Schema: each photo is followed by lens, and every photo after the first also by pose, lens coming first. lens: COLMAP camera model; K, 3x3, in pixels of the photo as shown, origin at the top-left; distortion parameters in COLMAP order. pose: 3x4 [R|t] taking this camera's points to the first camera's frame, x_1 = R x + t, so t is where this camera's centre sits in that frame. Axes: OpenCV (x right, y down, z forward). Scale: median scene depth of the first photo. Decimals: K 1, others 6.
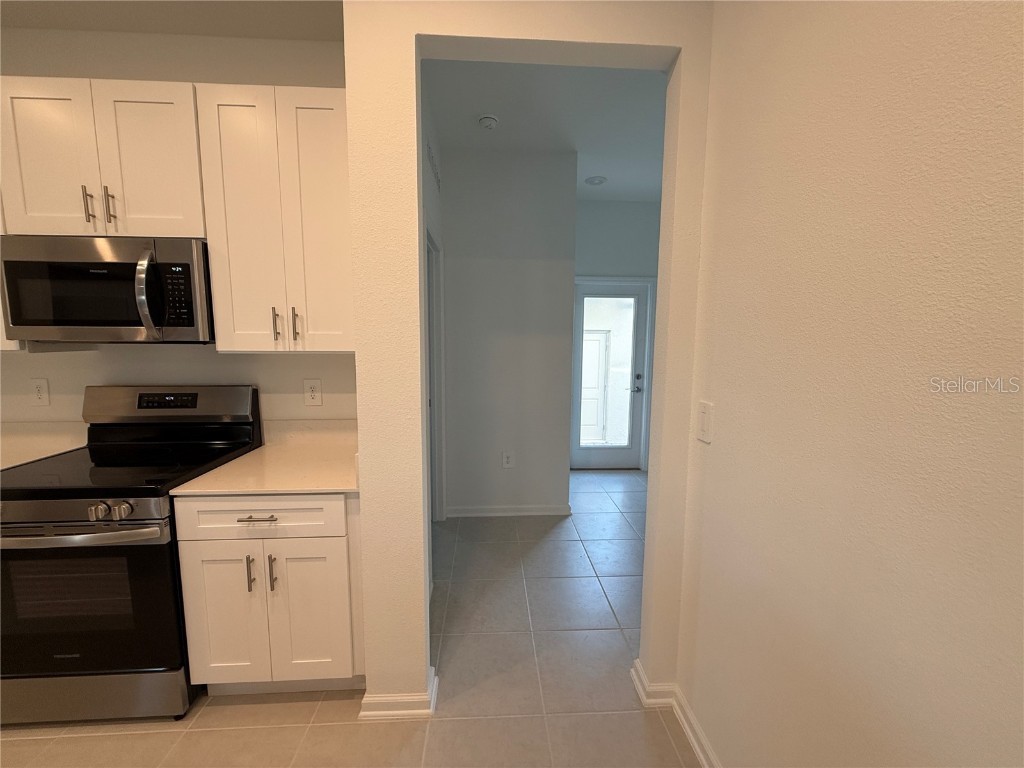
lens RADIAL K [[407.1, 0, 509.6], [0, 407.1, 379.7], [0, 0, 1]] dist [0.000169, -0.000099]
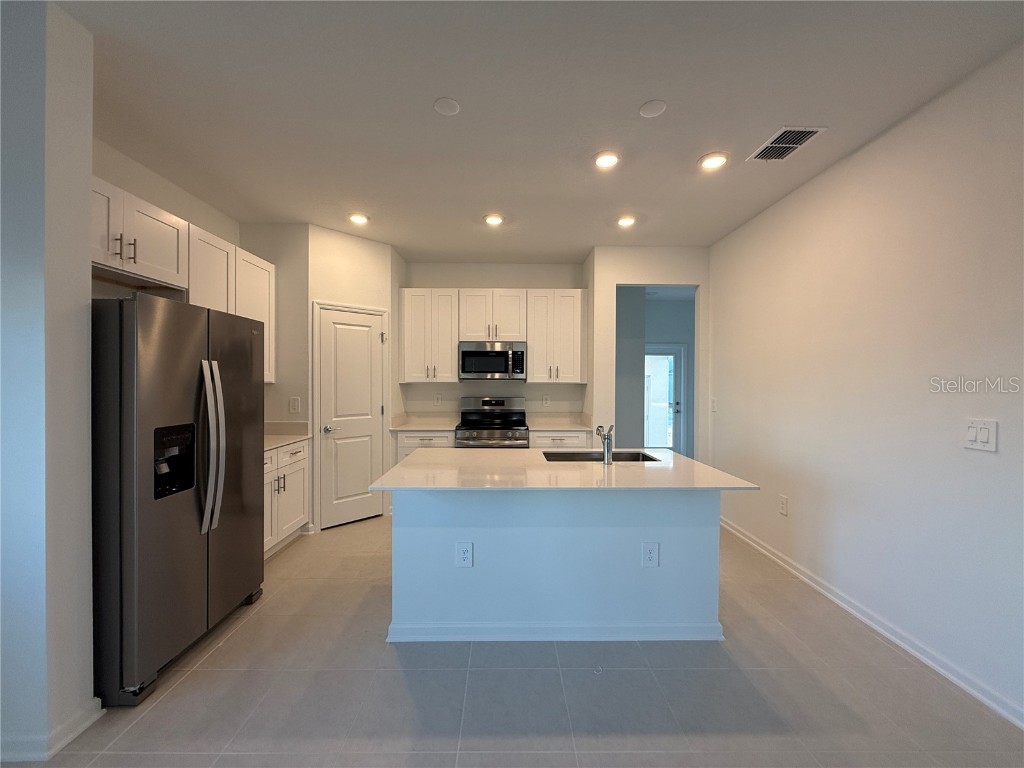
lens RADIAL K [[407.1, 0, 508.7], [0, 407.1, 384.0], [0, 0, 1]] dist [0.000169, -0.000099]
pose [[0.998929, 0.000028, -0.046261, -0.629110], [-0.004755, 0.994765, -0.102075, 0.187970], [0.046016, 0.102185, 0.993700, -1.459715]]
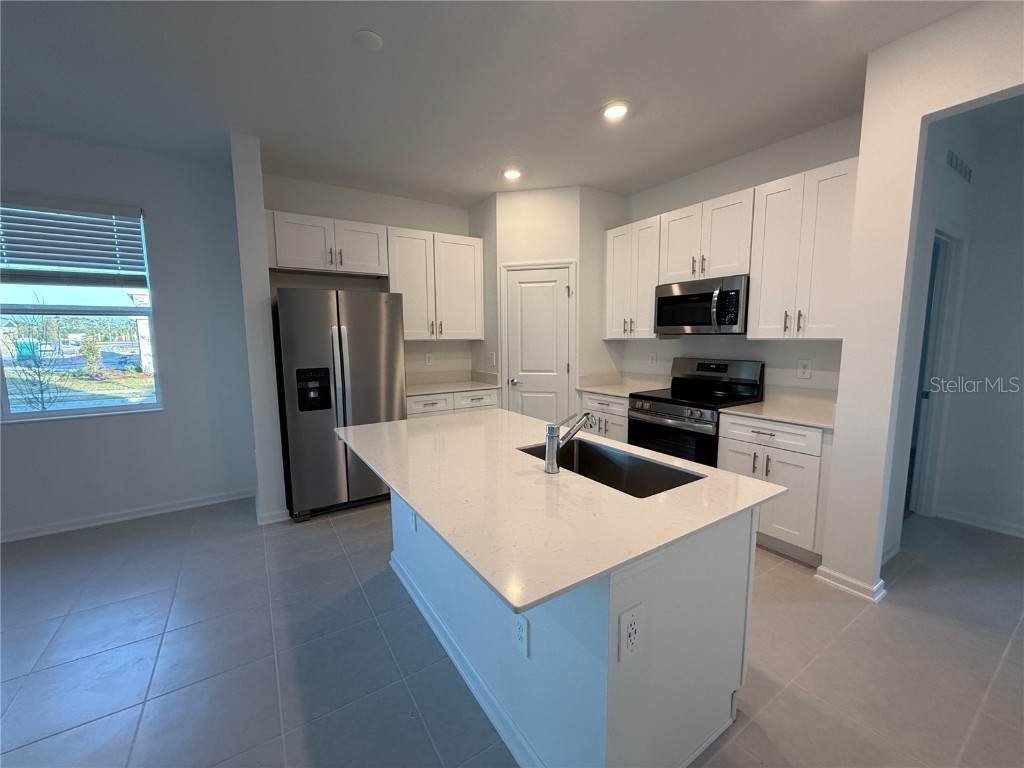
lens RADIAL K [[407.1, 0, 507.9], [0, 407.1, 382.7], [0, 0, 1]] dist [0.000169, -0.000099]
pose [[0.490412, 0.092908, -0.866524, 0.259939], [-0.086414, 0.994585, 0.057732, 0.091274], [0.867196, 0.046567, 0.495785, -0.634006]]
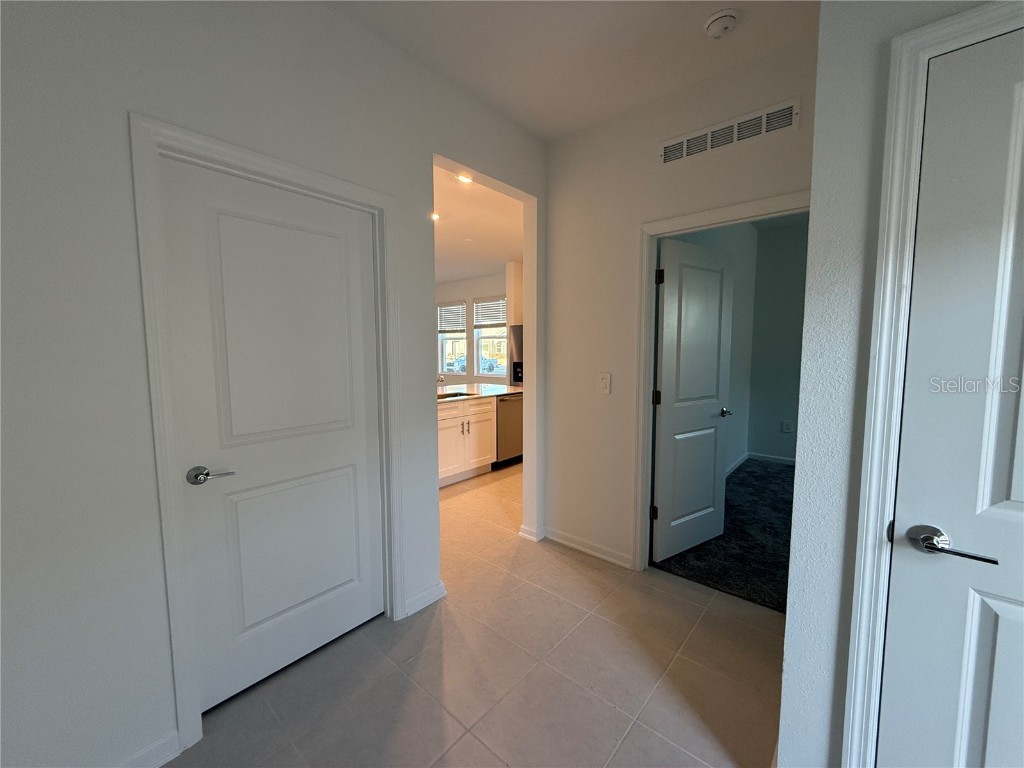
lens RADIAL K [[407.1, 0, 510.5], [0, 407.1, 383.3], [0, 0, 1]] dist [0.000169, -0.000099]
pose [[-0.703967, 0.057525, -0.707899, 0.949969], [-0.079169, 0.984147, 0.158702, -0.162599], [0.705806, 0.167765, -0.688253, 1.770911]]
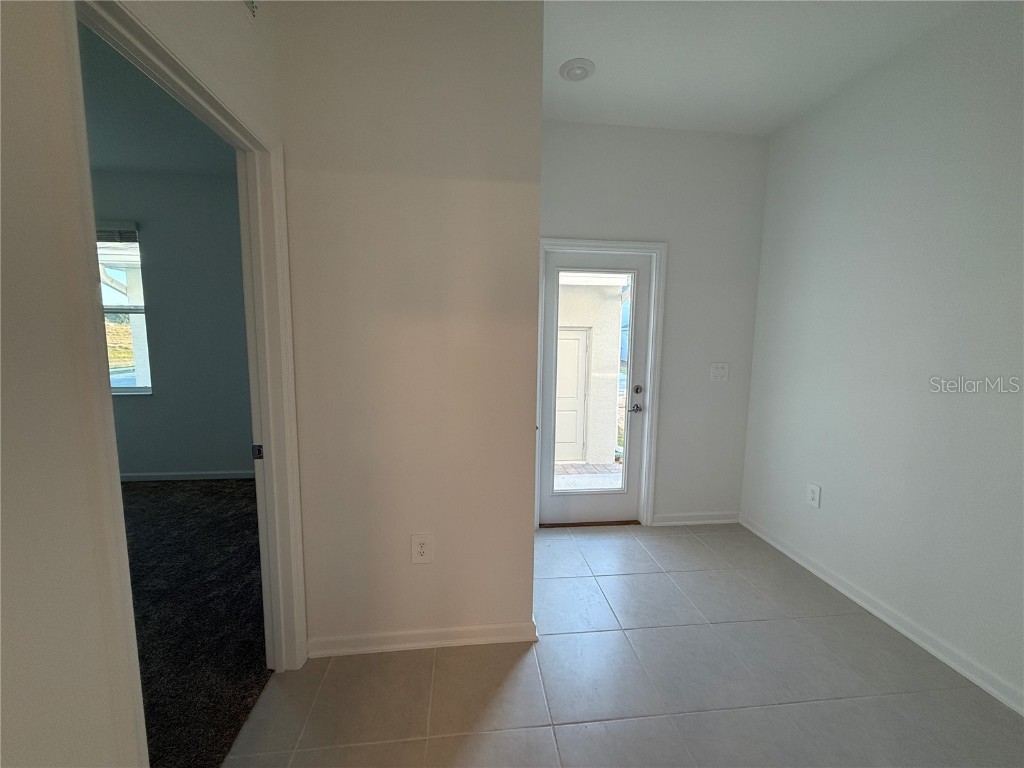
lens RADIAL K [[407.1, 0, 506.7], [0, 407.1, 381.6], [0, 0, 1]] dist [0.000169, -0.000099]
pose [[0.998793, -0.004675, 0.048904, 0.141974], [0.004643, 0.999989, 0.000771, -0.049749], [-0.048907, -0.000543, 0.998803, 0.735379]]
